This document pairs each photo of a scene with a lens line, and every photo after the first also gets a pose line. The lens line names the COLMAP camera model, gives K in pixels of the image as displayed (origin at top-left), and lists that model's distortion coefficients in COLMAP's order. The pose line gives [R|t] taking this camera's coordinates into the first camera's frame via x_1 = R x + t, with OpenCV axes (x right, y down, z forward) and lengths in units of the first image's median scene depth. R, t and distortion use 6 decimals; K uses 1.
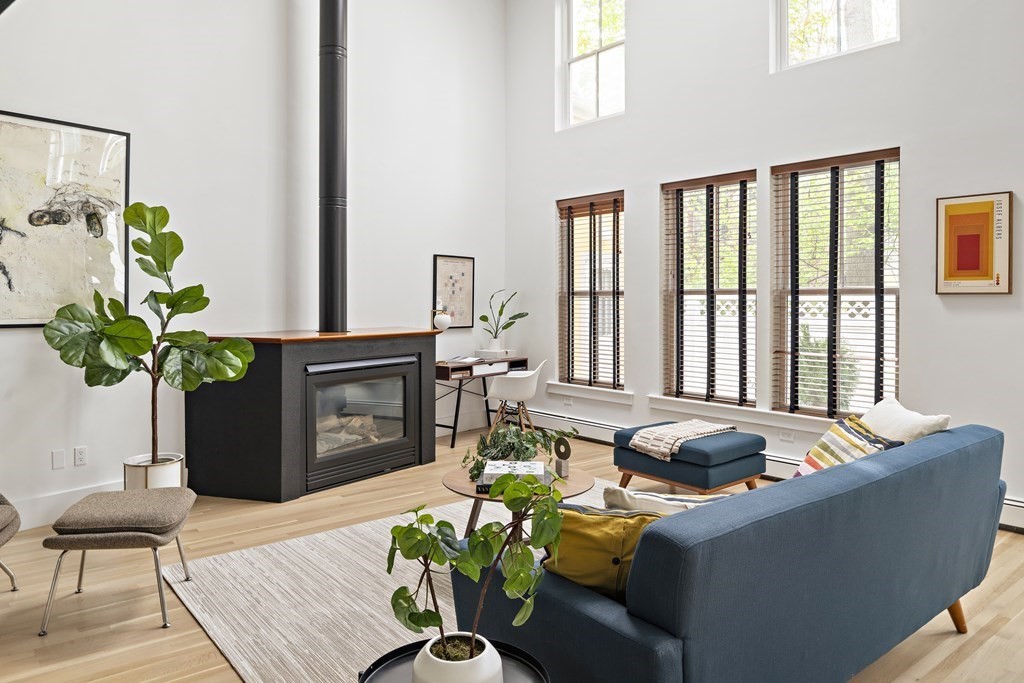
lens RADIAL K [[705.3, 0, 513.1], [0, 705.3, 308.6], [0, 0, 1]] dist [-0.006165, -0.003635]
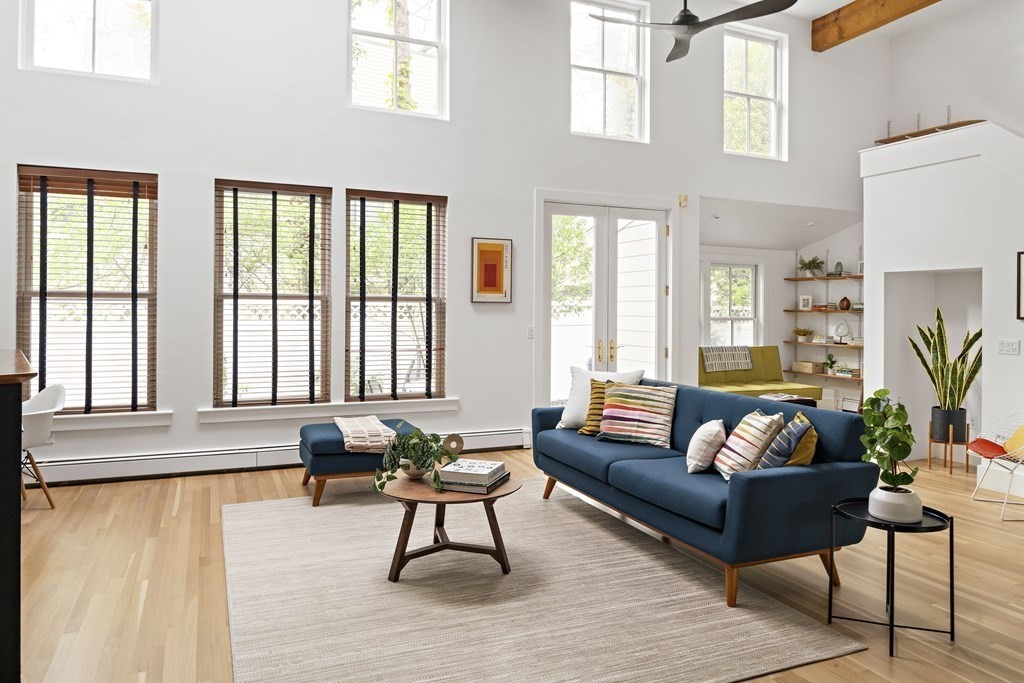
lens RADIAL K [[705.3, 0, 513.1], [0, 705.3, 308.6], [0, 0, 1]] dist [-0.006165, -0.003635]
pose [[0.263608, 0.000834, 0.964630, -0.660960], [0.004509, 0.999988, -0.002097, -0.003120], [-0.964619, 0.004903, 0.263601, 0.436450]]
